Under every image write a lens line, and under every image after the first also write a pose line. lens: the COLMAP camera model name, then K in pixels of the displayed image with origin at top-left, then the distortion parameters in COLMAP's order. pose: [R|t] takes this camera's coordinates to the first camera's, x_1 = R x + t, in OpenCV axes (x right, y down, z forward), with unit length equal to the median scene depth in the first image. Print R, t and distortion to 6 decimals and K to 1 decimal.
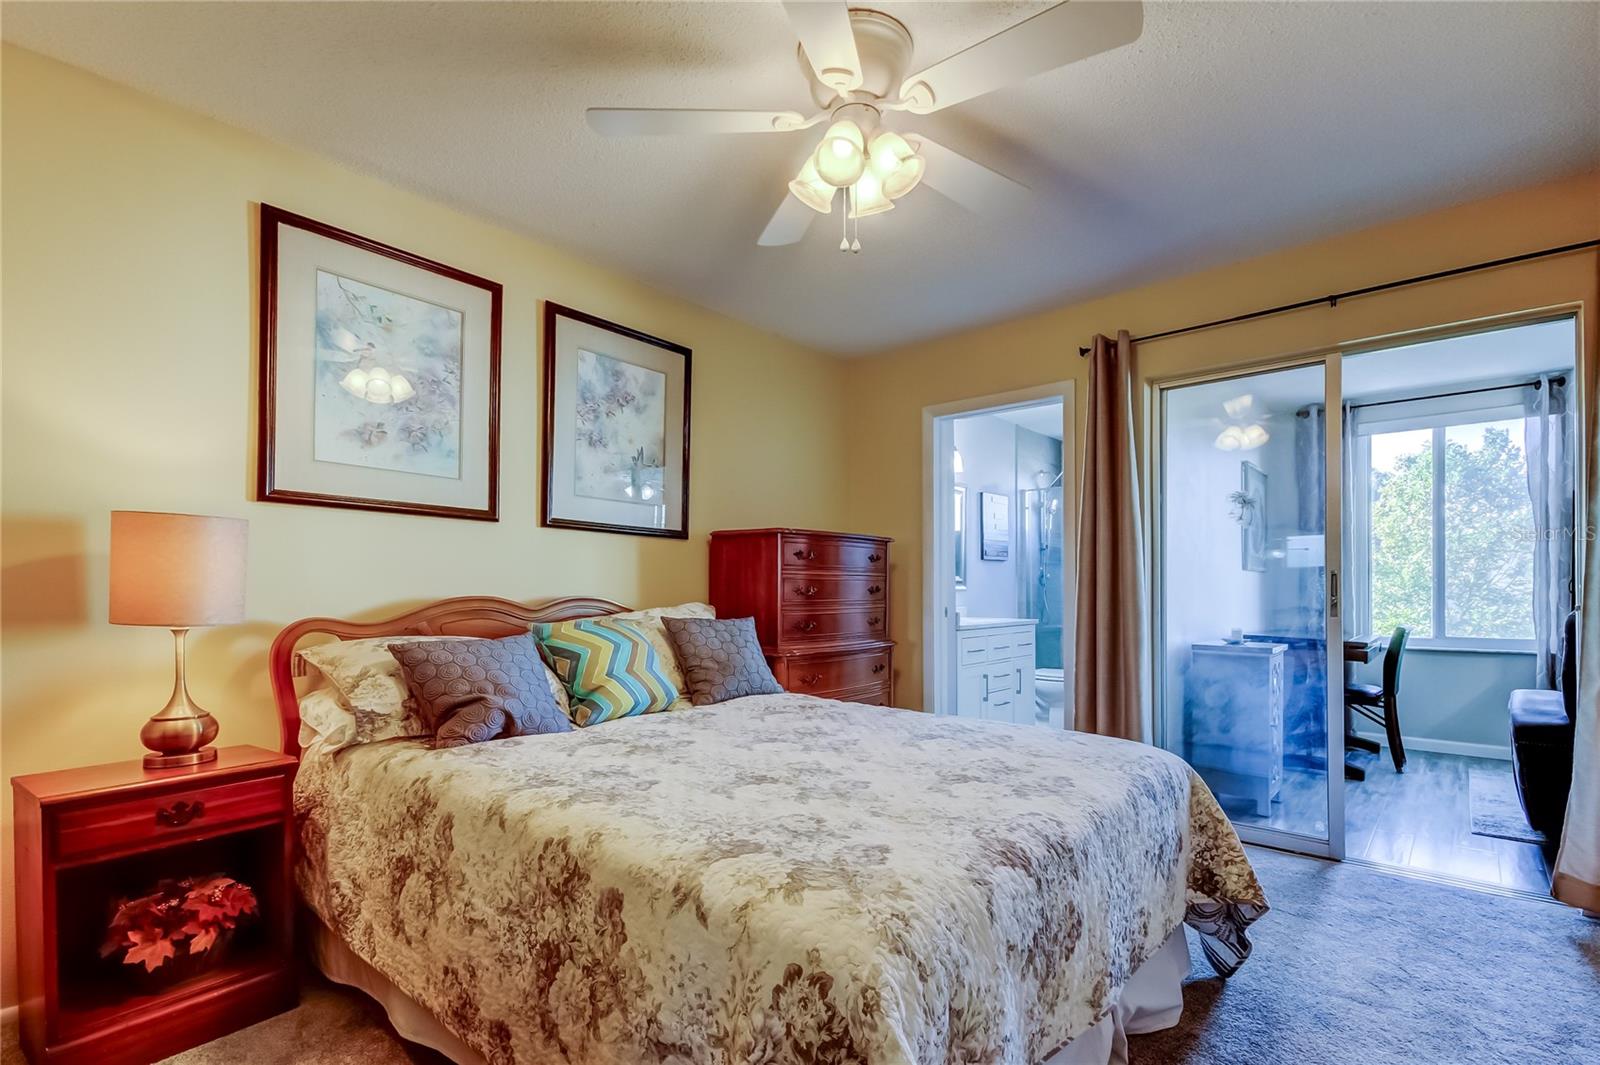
lens RADIAL K [[734.1, 0, 822.5], [0, 734.1, 585.3], [0, 0, 1]] dist [-0.001287, -0.000135]
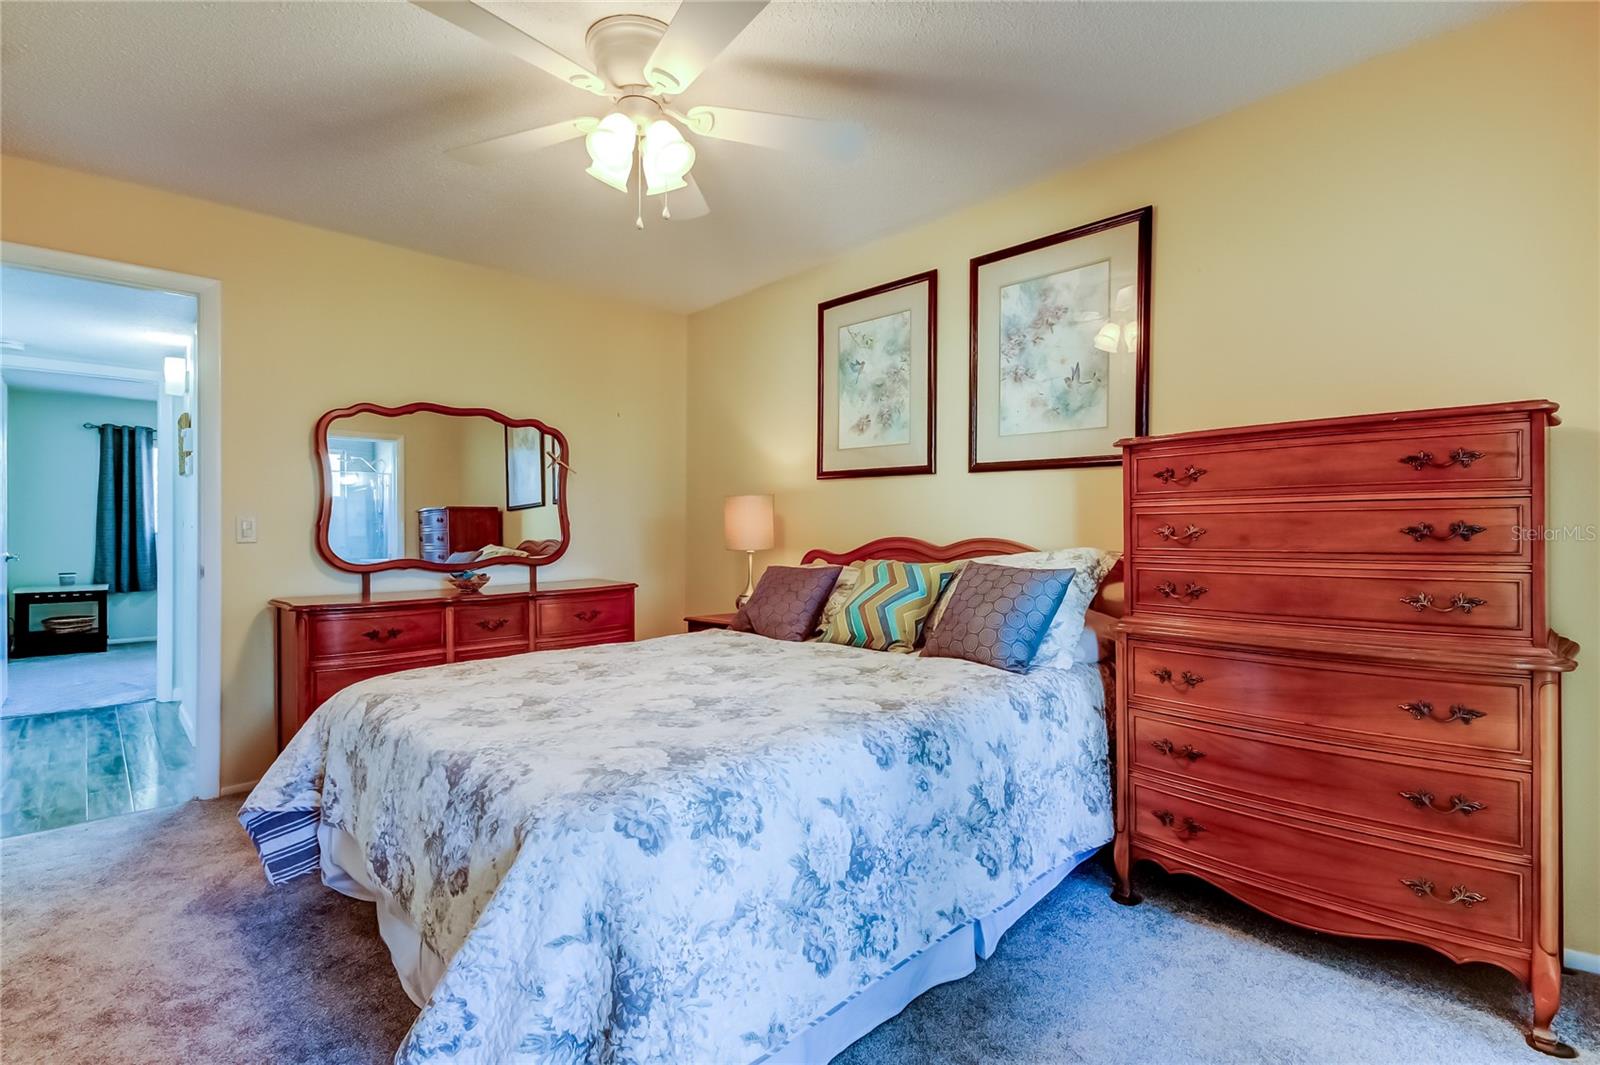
lens RADIAL K [[734.1, 0, 802.7], [0, 734.1, 531.6], [0, 0, 1]] dist [-0.001287, -0.000135]
pose [[-0.105399, -0.001577, -0.994429, 0.723131], [0.005209, 0.999984, -0.002138, 0.007170], [0.994416, -0.005405, -0.105389, 0.889385]]
